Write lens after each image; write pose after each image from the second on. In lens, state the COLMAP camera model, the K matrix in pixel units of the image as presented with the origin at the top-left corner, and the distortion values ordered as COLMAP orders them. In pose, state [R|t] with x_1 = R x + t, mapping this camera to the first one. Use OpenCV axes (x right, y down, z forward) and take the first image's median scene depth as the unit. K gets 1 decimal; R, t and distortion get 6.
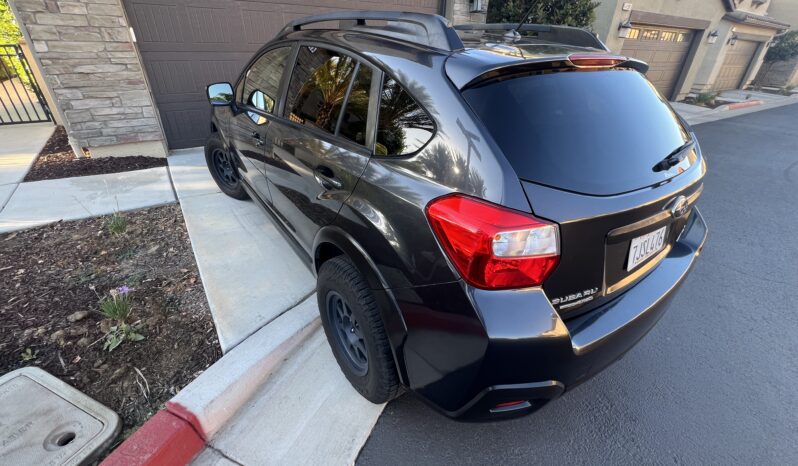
lens RADIAL K [[340.0, 0, 399.0], [0, 340.0, 233.0], [0, 0, 1]] dist [-0.000253, 0.000047]
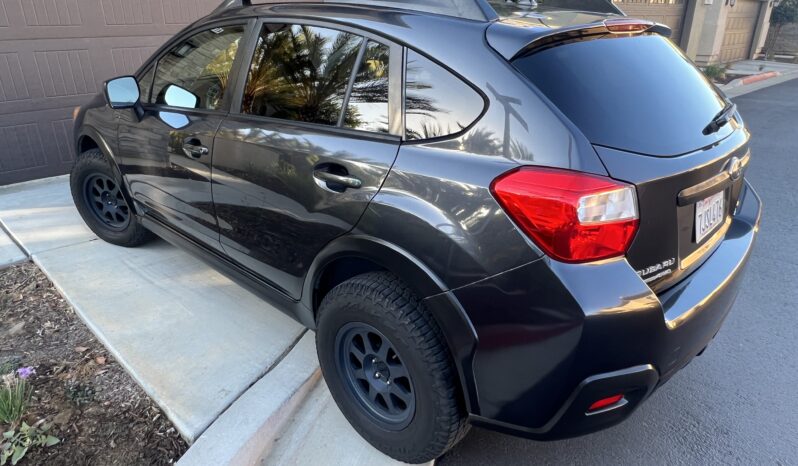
lens RADIAL K [[526.0, 0, 398.6], [0, 526.0, 238.4], [0, 0, 1]] dist [0.000784, -0.001231]
pose [[0.982259, -0.099401, 0.159019, -0.221626], [0.116129, 0.988228, -0.099599, 0.096626], [-0.147247, 0.116299, 0.982239, -0.178267]]
